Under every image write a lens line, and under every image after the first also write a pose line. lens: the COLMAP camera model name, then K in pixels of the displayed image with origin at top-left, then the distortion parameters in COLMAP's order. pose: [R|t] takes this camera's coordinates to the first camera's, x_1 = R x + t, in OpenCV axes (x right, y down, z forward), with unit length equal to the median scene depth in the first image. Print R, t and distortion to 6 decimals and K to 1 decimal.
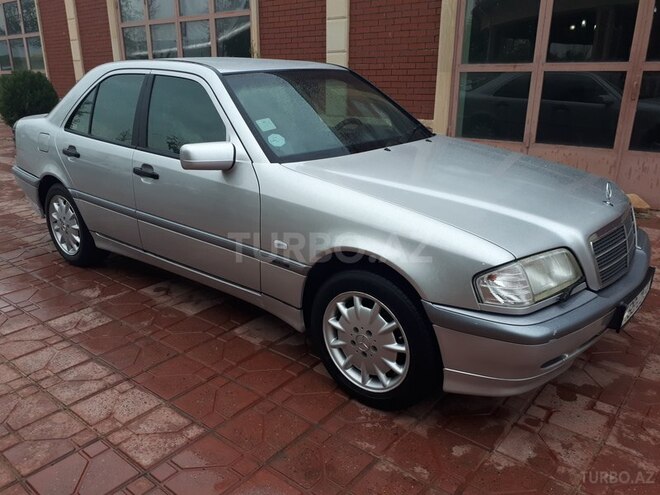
lens RADIAL K [[536.1, 0, 320.2], [0, 536.1, 249.7], [0, 0, 1]] dist [0.009022, -0.007463]
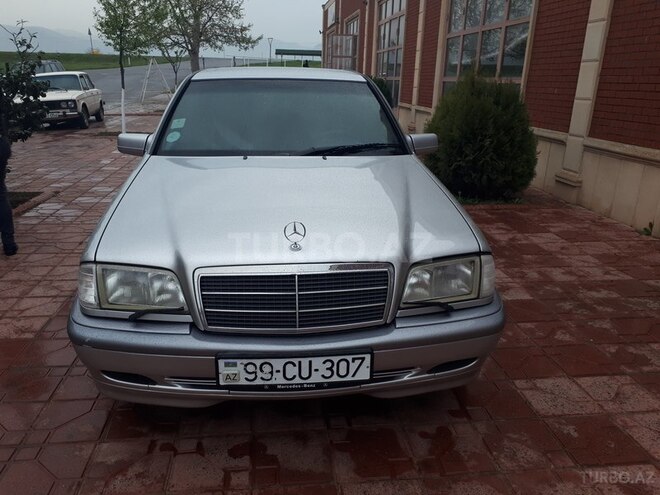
lens RADIAL K [[536.1, 0, 320.2], [0, 536.1, 249.7], [0, 0, 1]] dist [0.009022, -0.007463]
pose [[0.720948, 0.230179, -0.653645, 0.353858], [-0.239833, 0.967812, 0.076284, -0.049362], [0.650164, 0.101769, 0.752947, 0.131769]]
